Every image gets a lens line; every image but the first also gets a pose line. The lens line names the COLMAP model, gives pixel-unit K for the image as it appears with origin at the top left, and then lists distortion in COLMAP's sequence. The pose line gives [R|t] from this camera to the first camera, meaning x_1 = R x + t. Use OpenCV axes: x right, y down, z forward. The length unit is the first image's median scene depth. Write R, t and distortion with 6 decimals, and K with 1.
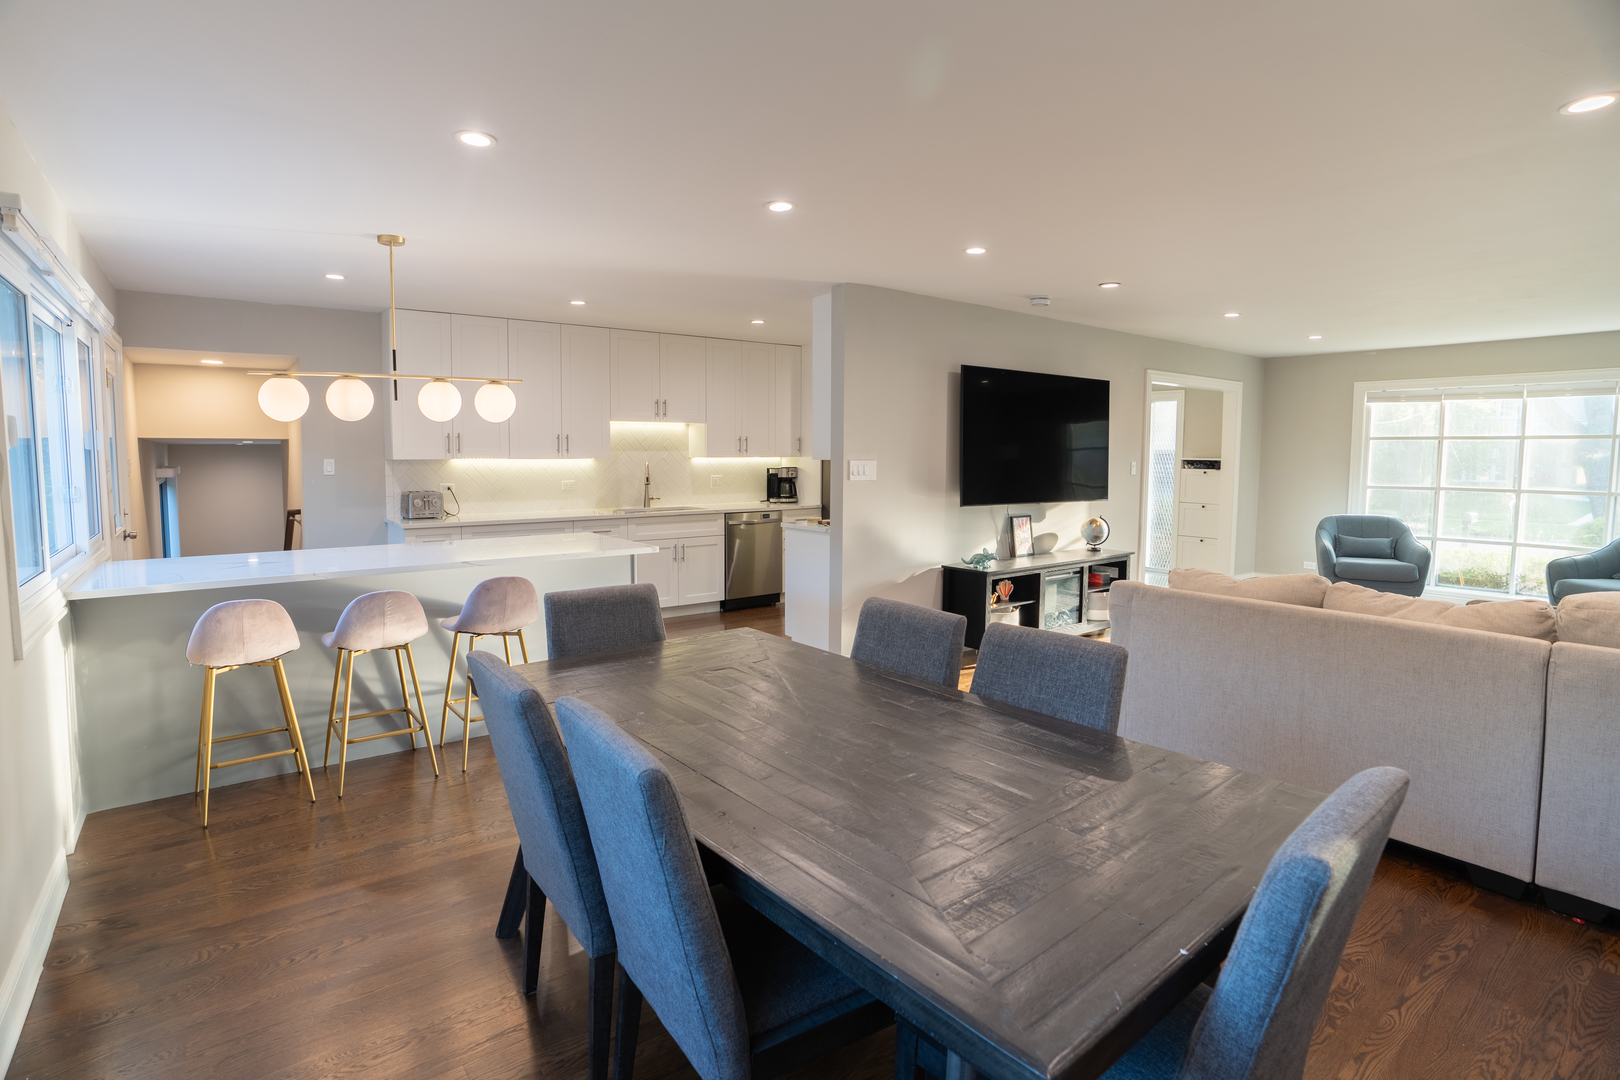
lens RADIAL K [[772.6, 0, 805.5], [0, 772.6, 509.9], [0, 0, 1]] dist [-0.069958, 0.034218]
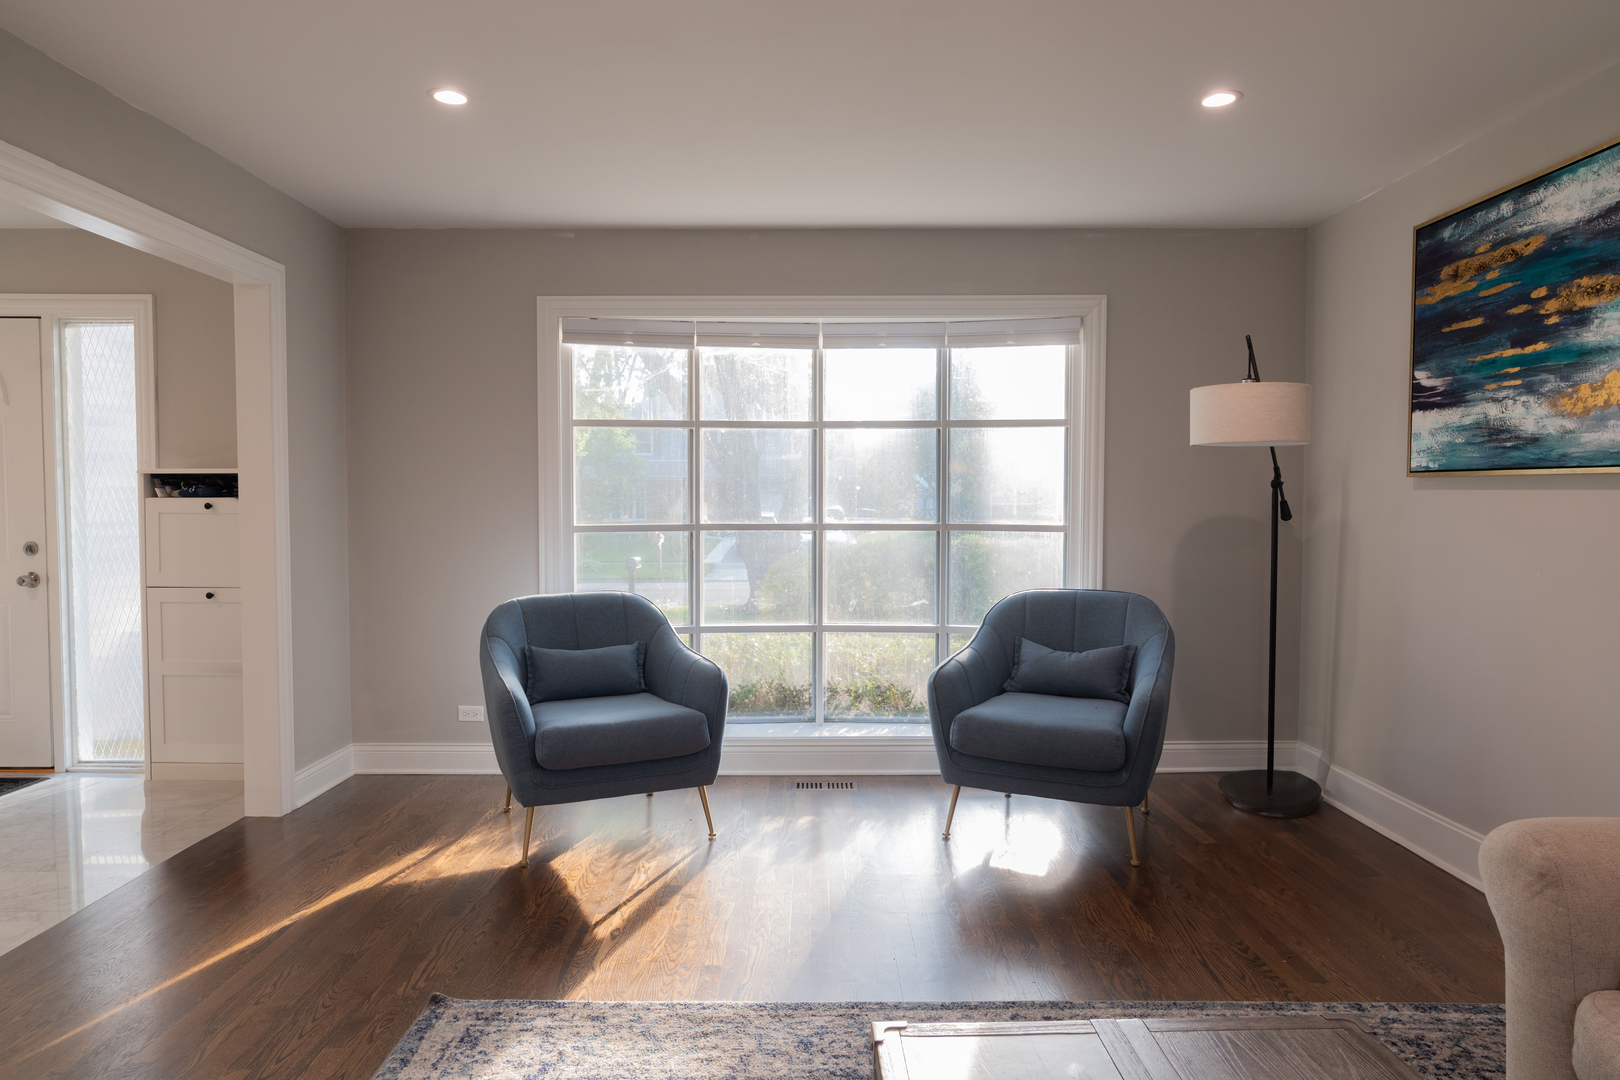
lens RADIAL K [[982.0, 0, 810.0], [0, 982.0, 540.0], [0, 0, 1]] dist [-0.049154, 0.047596]
pose [[0.596086, -0.040395, 0.801904, 0.452894], [0.064547, 0.997912, 0.002289, -0.020403], [-0.800322, 0.050396, 0.597449, 0.673292]]
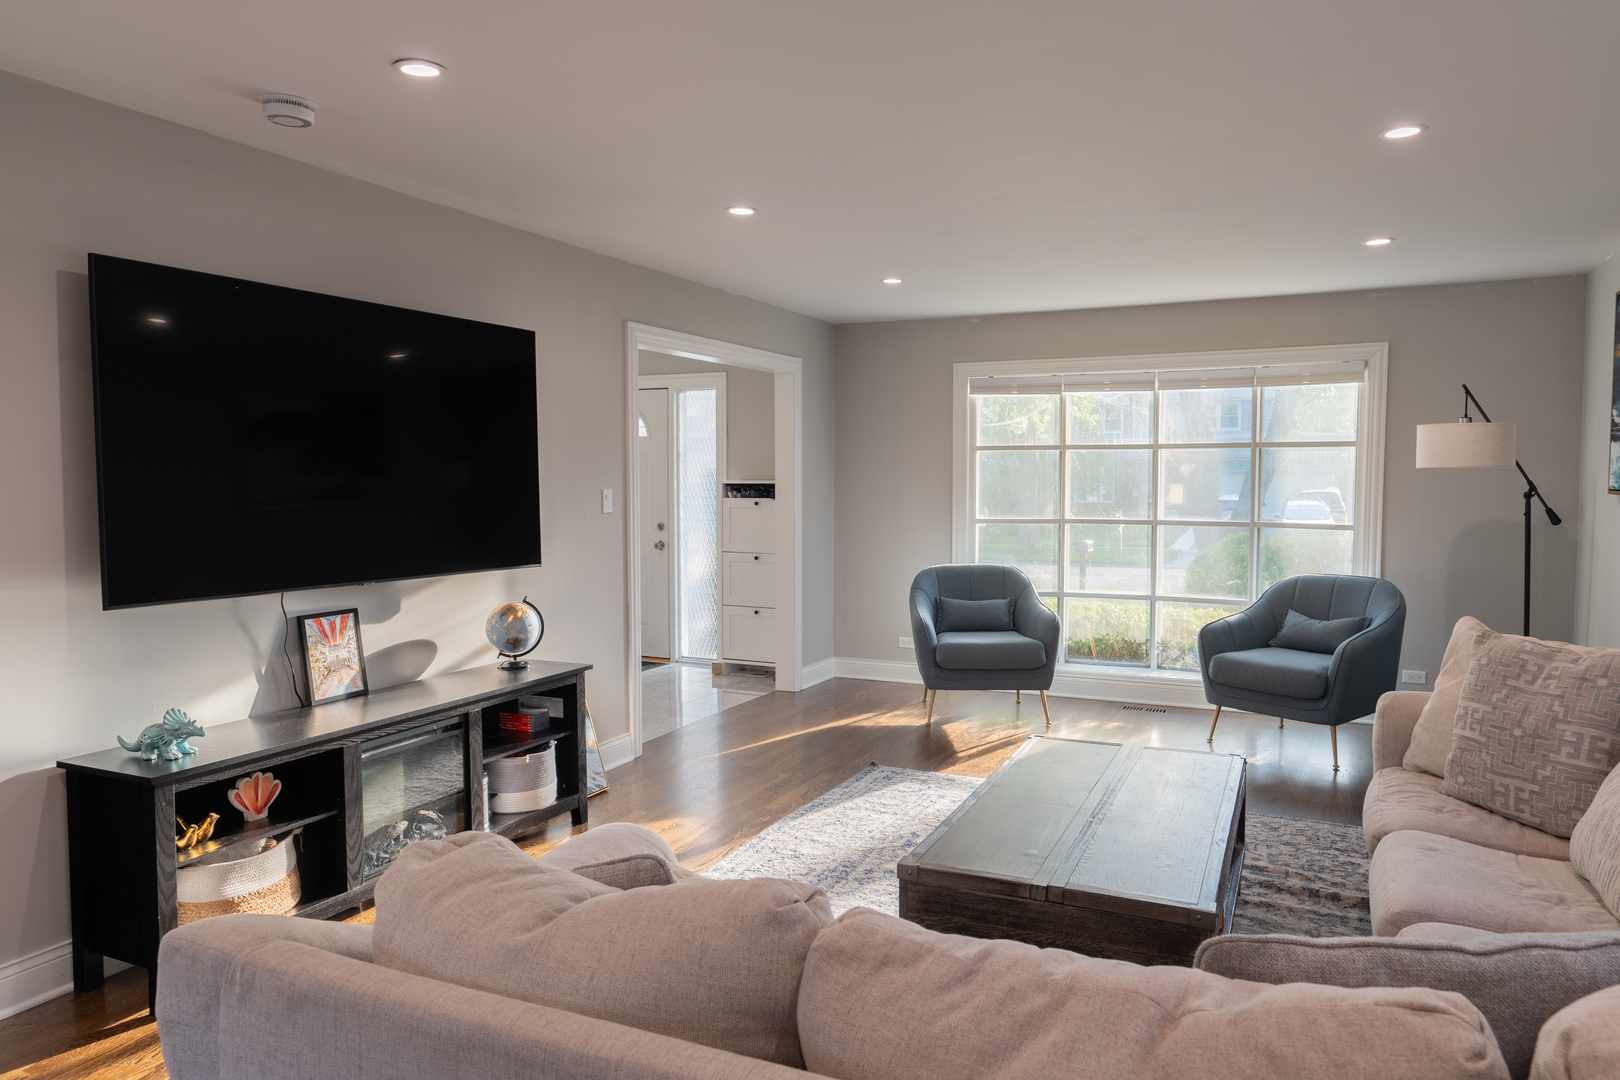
lens RADIAL K [[1042.2, 0, 810.0], [0, 1042.2, 540.0], [0, 0, 1]] dist [-0.000602, 0.000050]
pose [[0.889158, -0.034961, 0.456262, 0.247382], [0.041072, 0.999150, -0.003482, -0.020994], [-0.455753, 0.021836, 0.889839, 0.309875]]
